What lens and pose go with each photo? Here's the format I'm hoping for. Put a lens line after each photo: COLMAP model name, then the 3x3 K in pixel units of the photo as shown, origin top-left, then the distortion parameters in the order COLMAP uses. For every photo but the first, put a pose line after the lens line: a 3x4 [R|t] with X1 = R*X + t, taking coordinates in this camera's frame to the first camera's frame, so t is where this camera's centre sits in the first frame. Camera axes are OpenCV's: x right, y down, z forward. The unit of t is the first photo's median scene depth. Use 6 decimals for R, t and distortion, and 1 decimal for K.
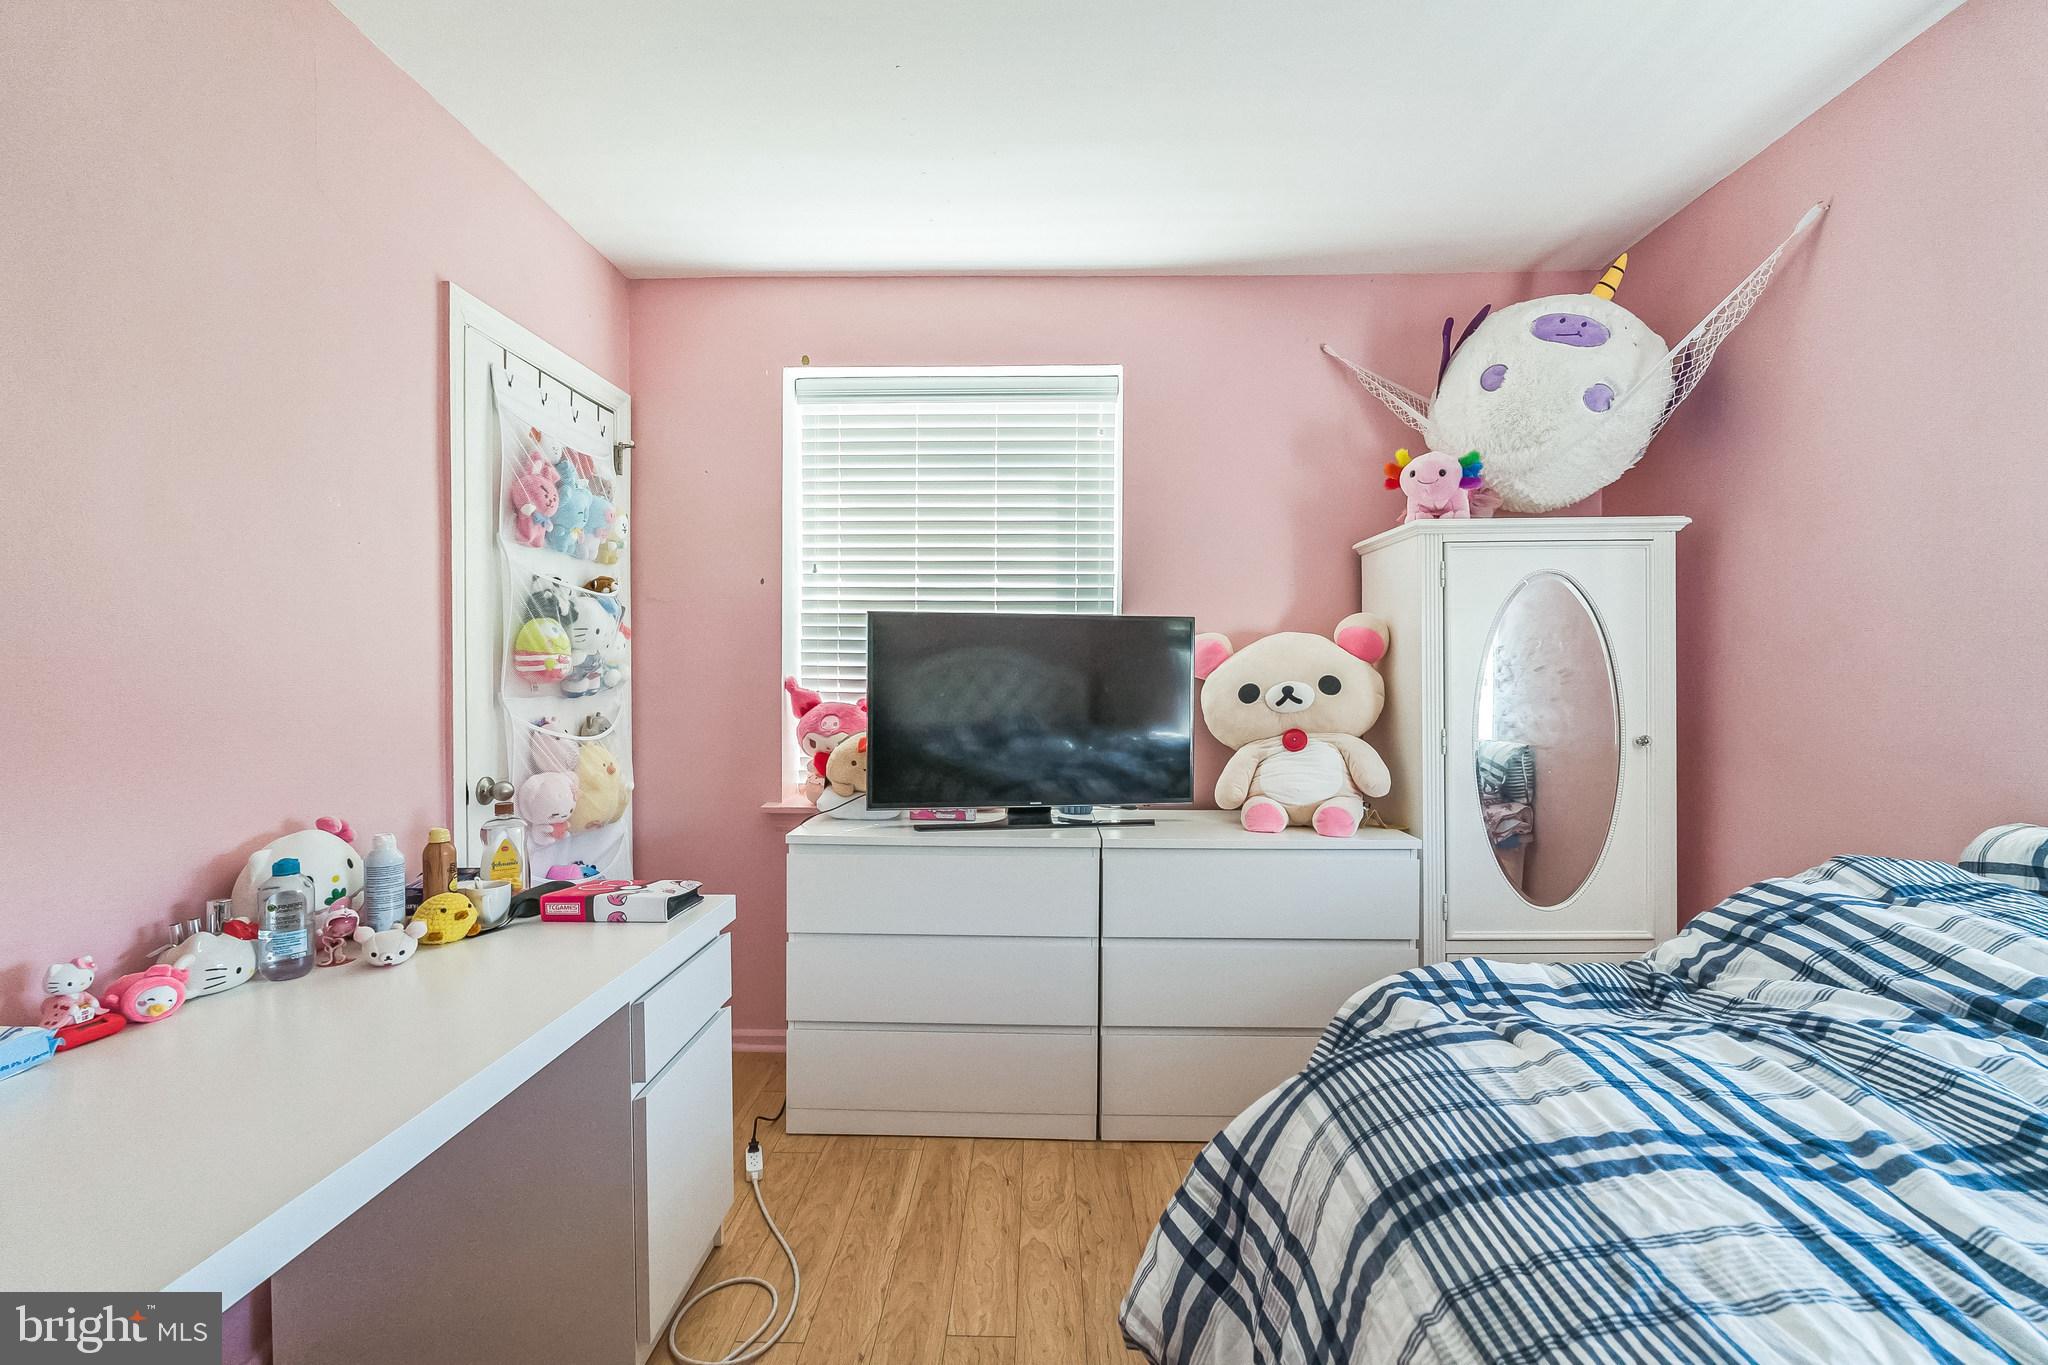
lens RADIAL K [[910.9, 0, 1022.8], [0, 910.9, 678.2], [0, 0, 1]] dist [-0.000359, -0.000881]
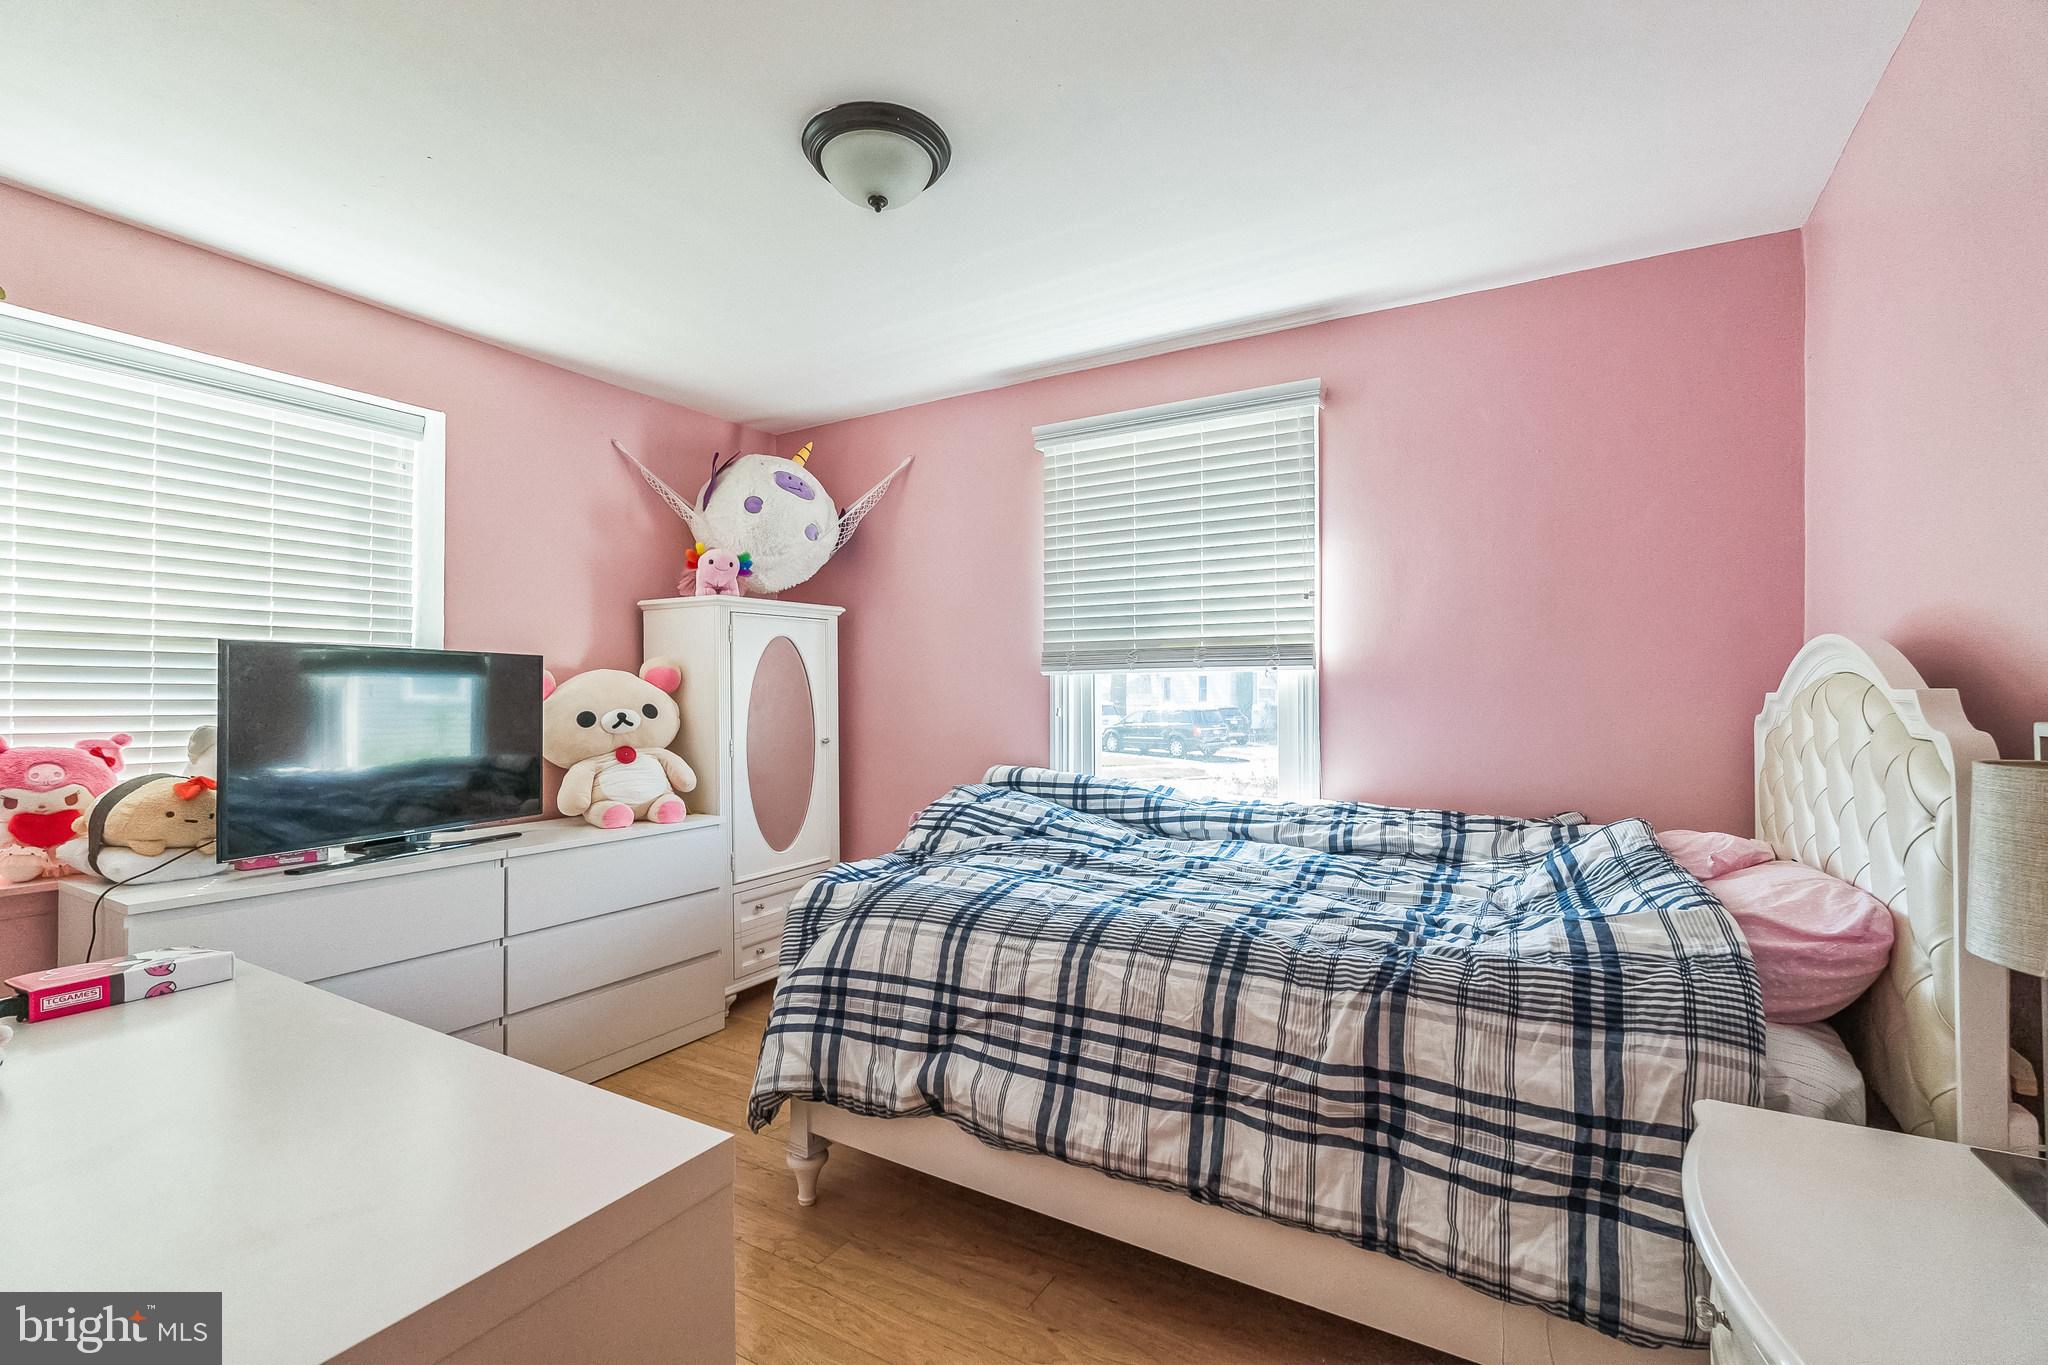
lens RADIAL K [[910.9, 0, 1033.1], [0, 910.9, 684.5], [0, 0, 1]] dist [-0.000359, -0.000881]
pose [[0.478279, 0.005905, 0.878188, -0.568686], [0.010085, 0.999875, -0.012216, -0.009568], [-0.878150, 0.014699, 0.478159, -0.117967]]
